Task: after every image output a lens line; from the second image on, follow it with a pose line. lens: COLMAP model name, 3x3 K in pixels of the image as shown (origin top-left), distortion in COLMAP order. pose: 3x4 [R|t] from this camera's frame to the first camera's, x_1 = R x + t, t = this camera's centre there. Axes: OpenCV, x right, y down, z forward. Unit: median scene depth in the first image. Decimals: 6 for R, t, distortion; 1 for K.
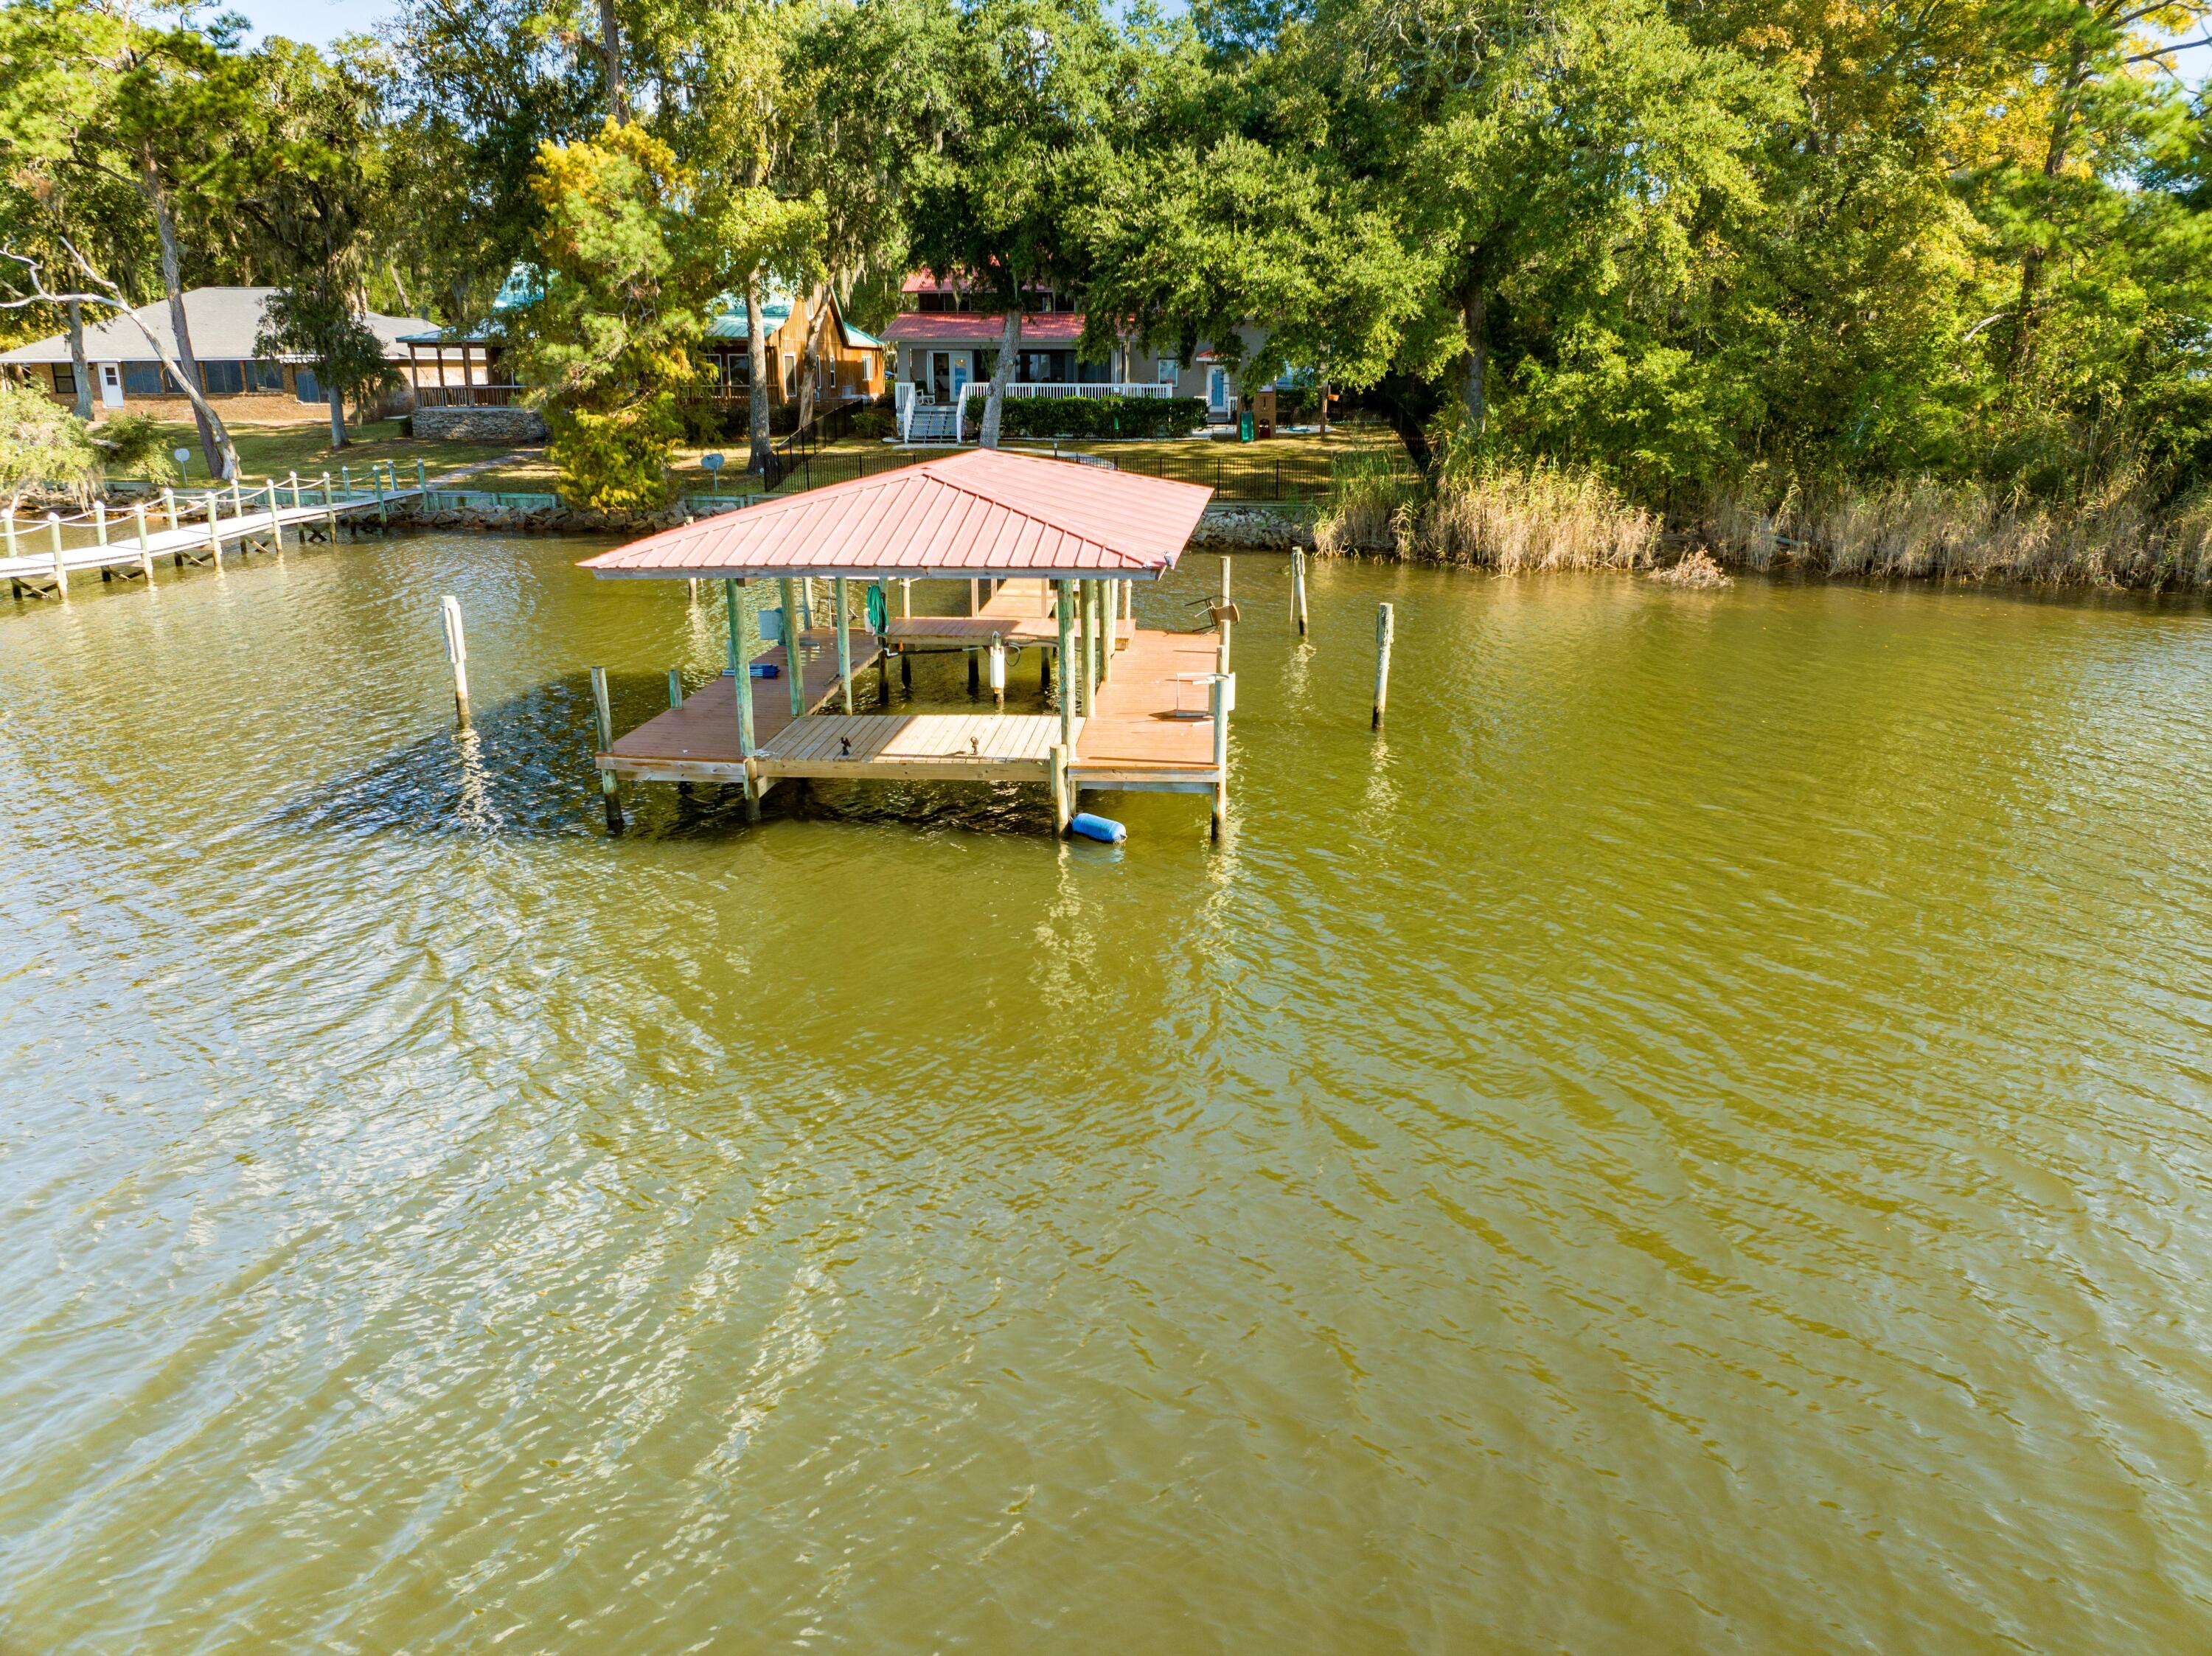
lens RADIAL K [[1569.8, 0, 1116.9], [0, 1569.8, 820.9], [0, 0, 1]] dist [-0.051137, 0.002337]
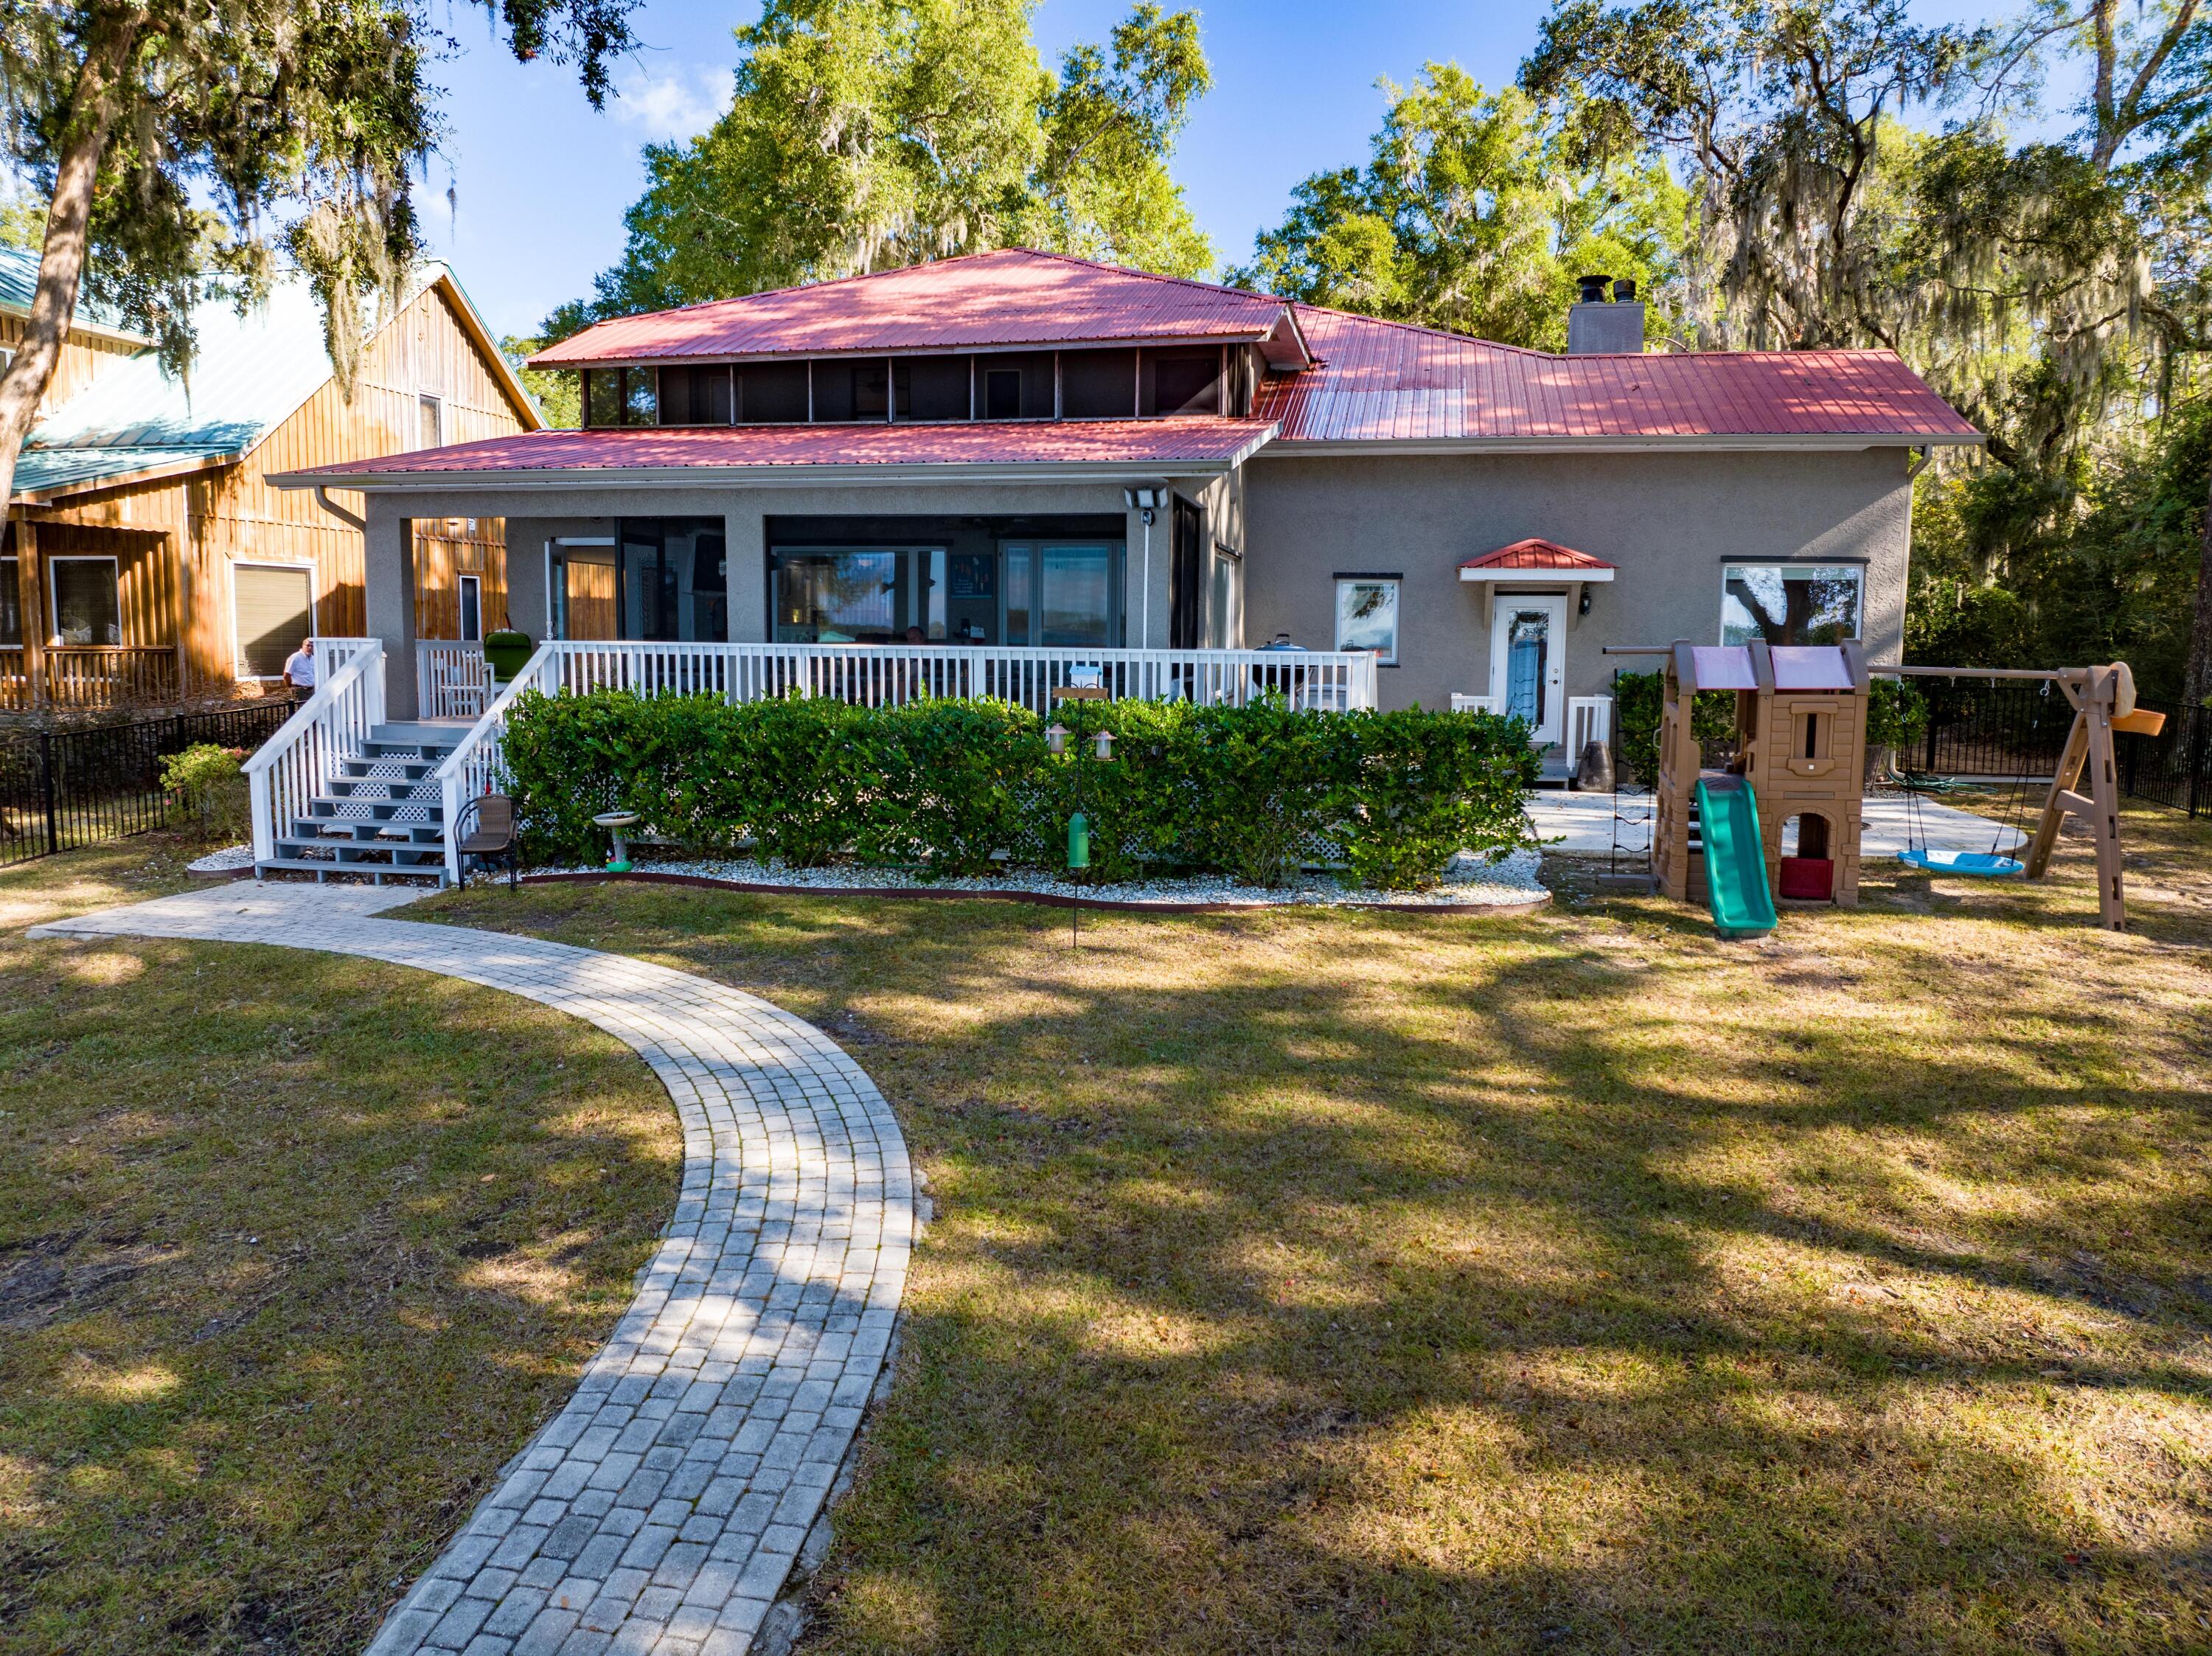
lens RADIAL K [[1569.8, 0, 1116.9], [0, 1569.8, 820.9], [0, 0, 1]] dist [-0.051137, 0.002337]
pose [[0.992612, 0.022798, -0.119169, 0.035896], [-0.042381, 0.985469, -0.164483, -0.305712], [0.113687, 0.168318, 0.979155, 1.100324]]
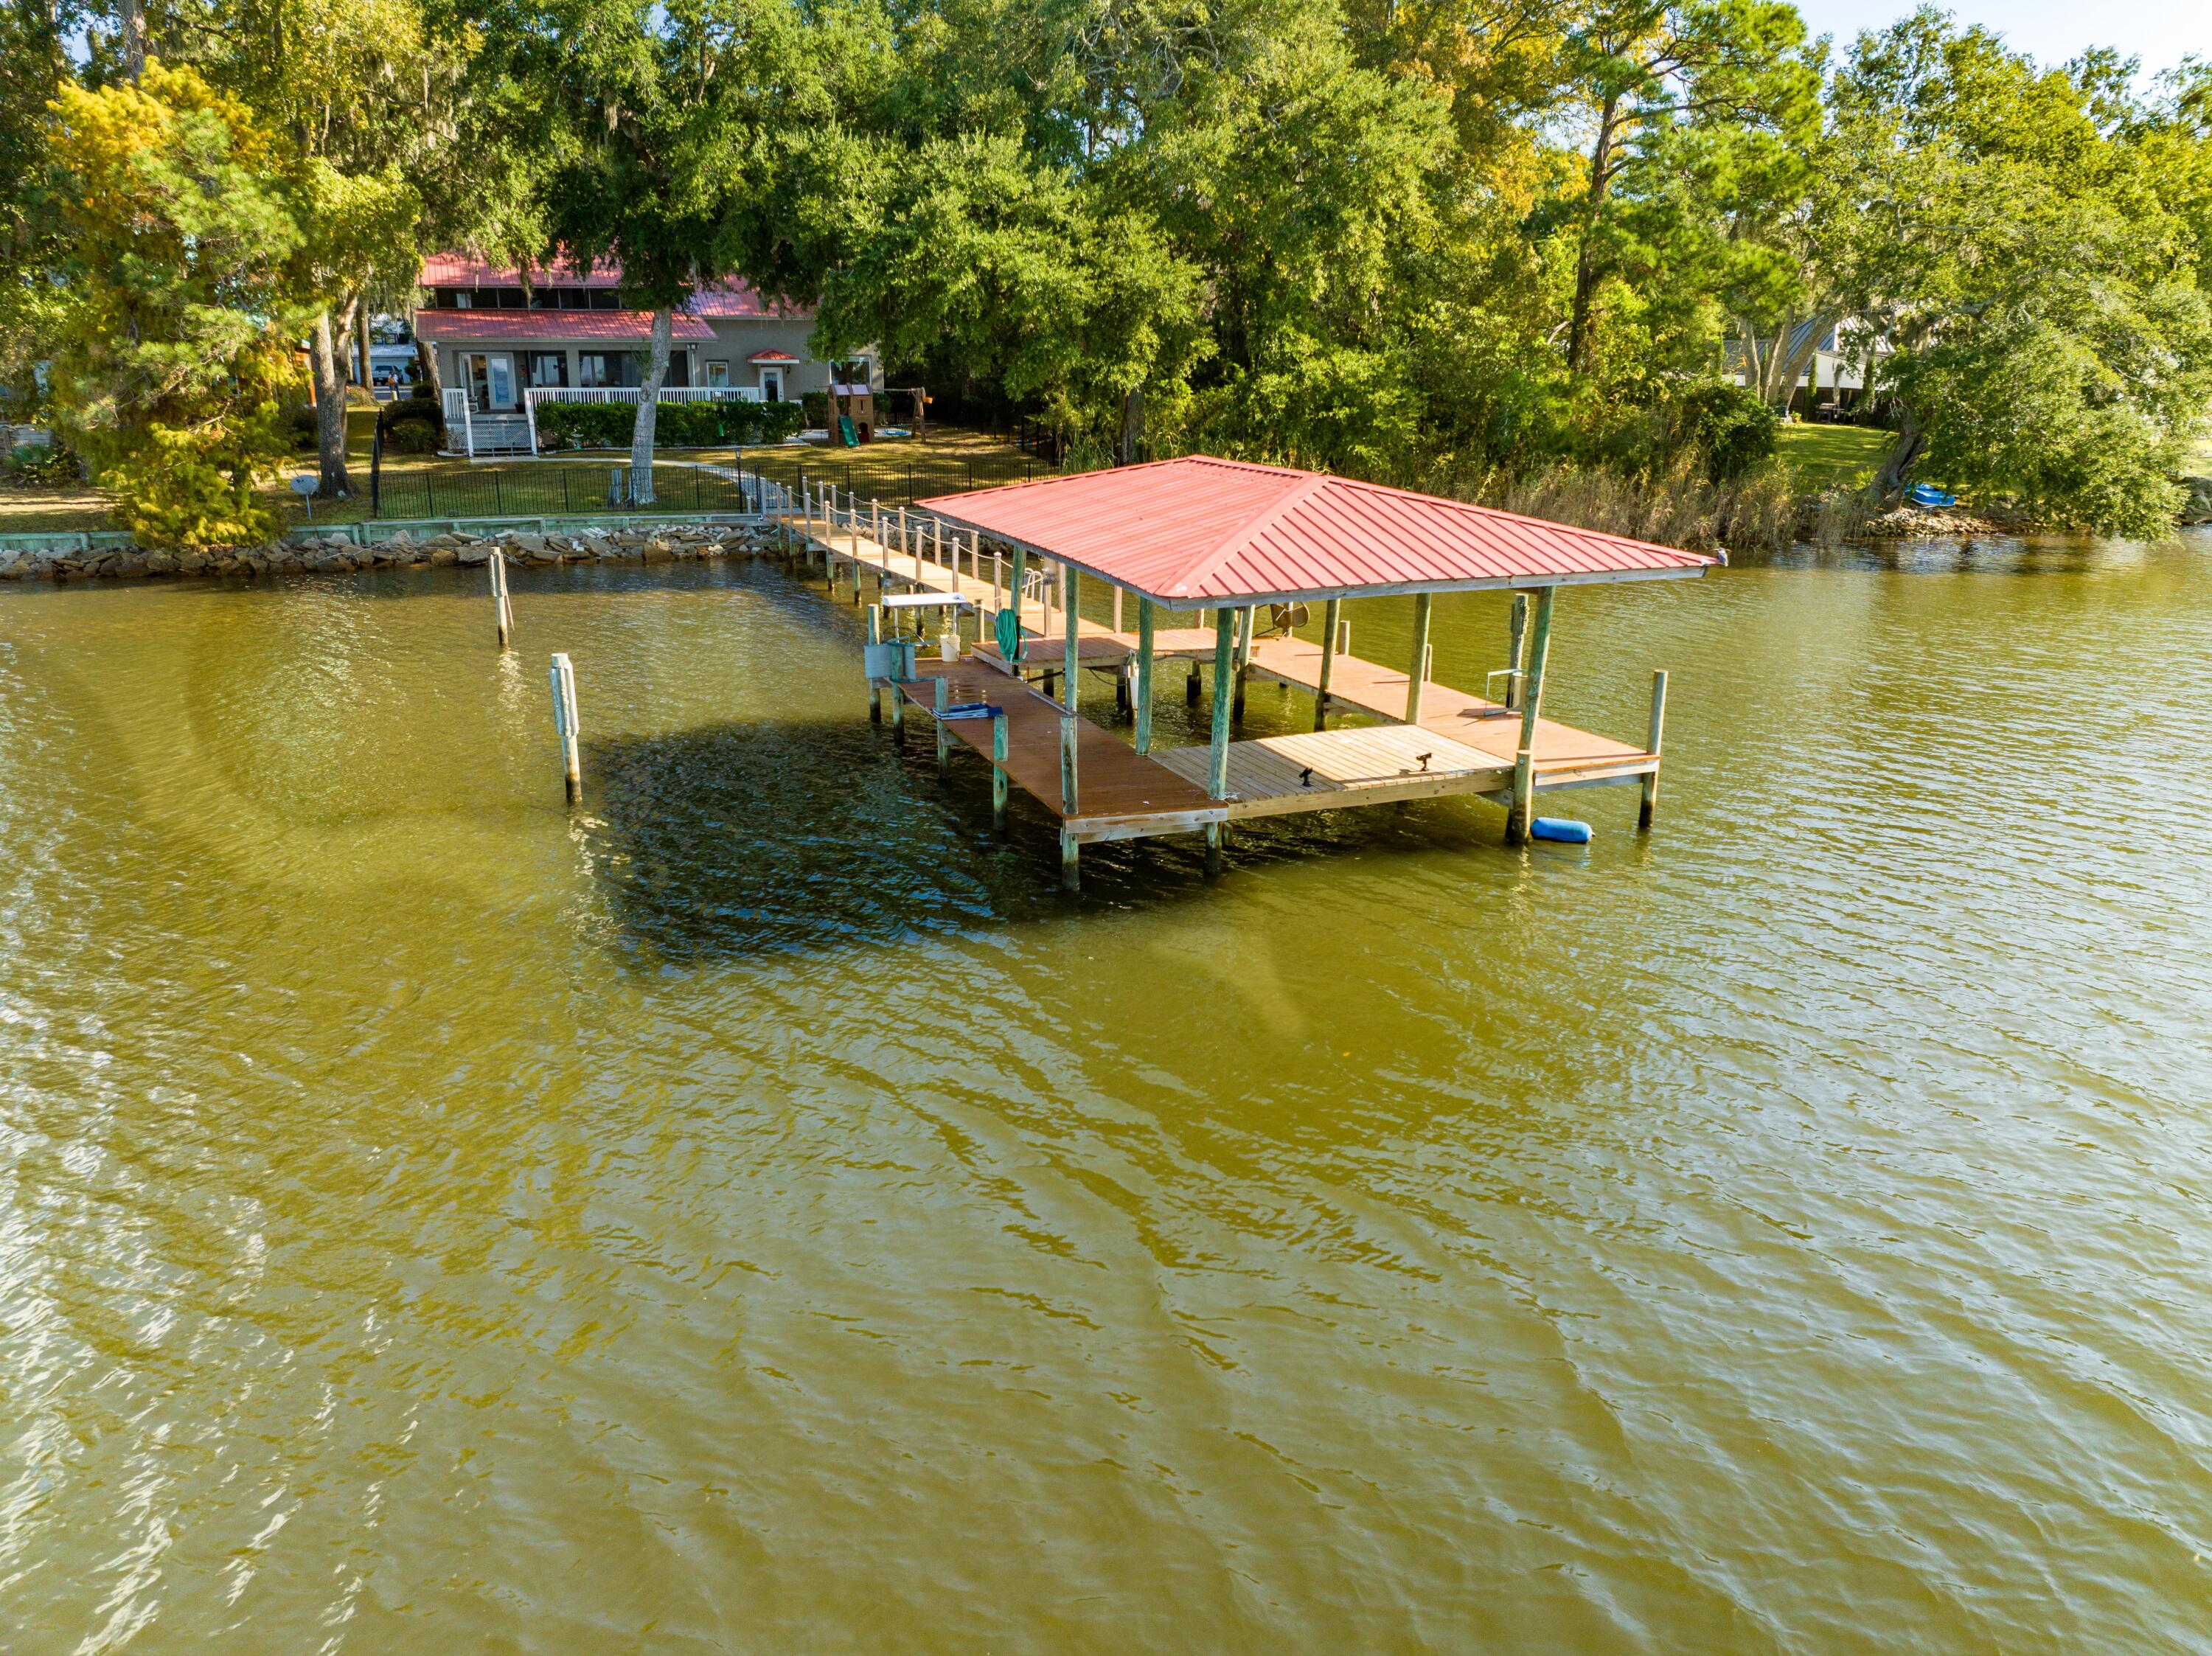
lens RADIAL K [[1563.1, 0, 1135.1], [0, 1563.1, 833.4], [0, 0, 1]] dist [-0.050161, 0.006068]
pose [[0.895145, -0.123639, 0.428286, -0.279829], [0.120374, 0.992118, 0.034819, -0.024695], [-0.429215, 0.020387, 0.902972, 0.086449]]
